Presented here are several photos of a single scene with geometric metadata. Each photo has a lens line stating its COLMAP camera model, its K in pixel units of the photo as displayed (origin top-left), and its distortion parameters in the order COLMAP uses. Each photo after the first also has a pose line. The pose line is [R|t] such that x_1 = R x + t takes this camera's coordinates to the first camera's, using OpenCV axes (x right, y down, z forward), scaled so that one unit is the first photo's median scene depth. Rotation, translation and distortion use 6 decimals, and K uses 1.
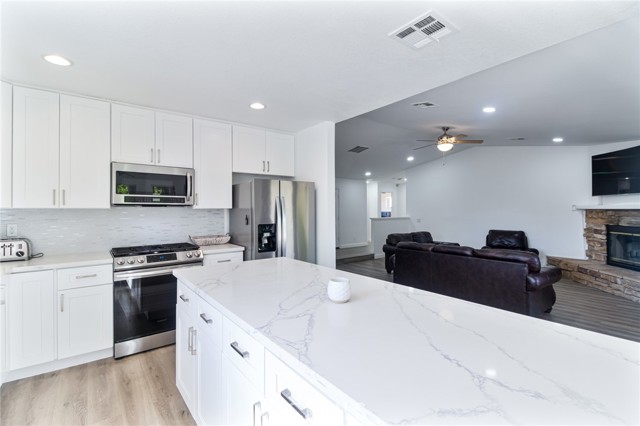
lens RADIAL K [[294.5, 0, 318.5], [0, 294.5, 208.8], [0, 0, 1]] dist [0.011115, -0.008026]
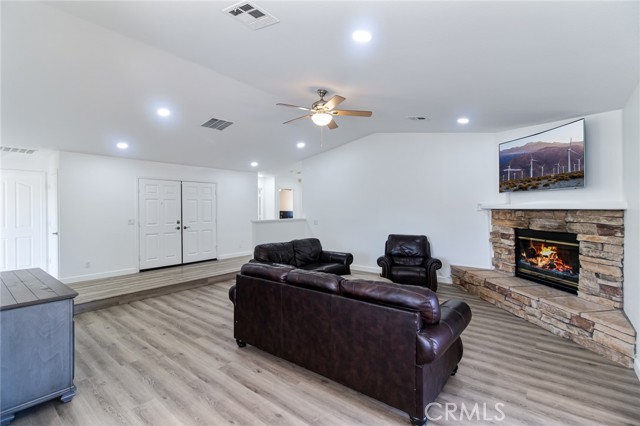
lens RADIAL K [[294.5, 0, 315.1], [0, 294.5, 209.0], [0, 0, 1]] dist [0.011115, -0.008026]
pose [[0.974913, -0.004034, 0.222549, 0.243406], [0.002817, 0.999979, 0.005785, -0.004491], [-0.222568, -0.005013, 0.974904, 0.311804]]
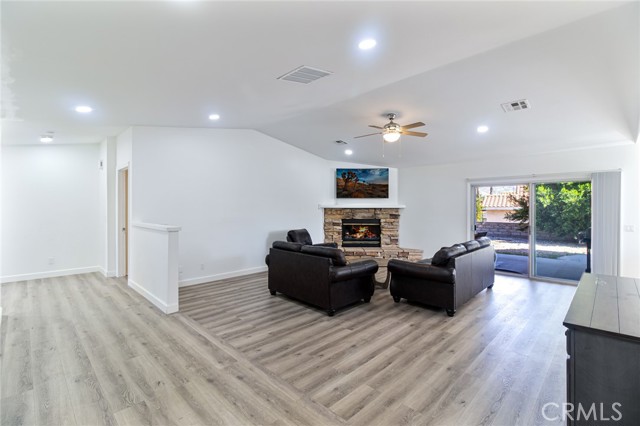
lens RADIAL K [[294.5, 0, 317.6], [0, 294.5, 209.9], [0, 0, 1]] dist [0.011115, -0.008026]
pose [[-0.129704, -0.007389, 0.991525, -0.382031], [-0.004931, 0.999965, 0.006807, 0.001918], [-0.991541, -0.004007, -0.129736, 1.232847]]
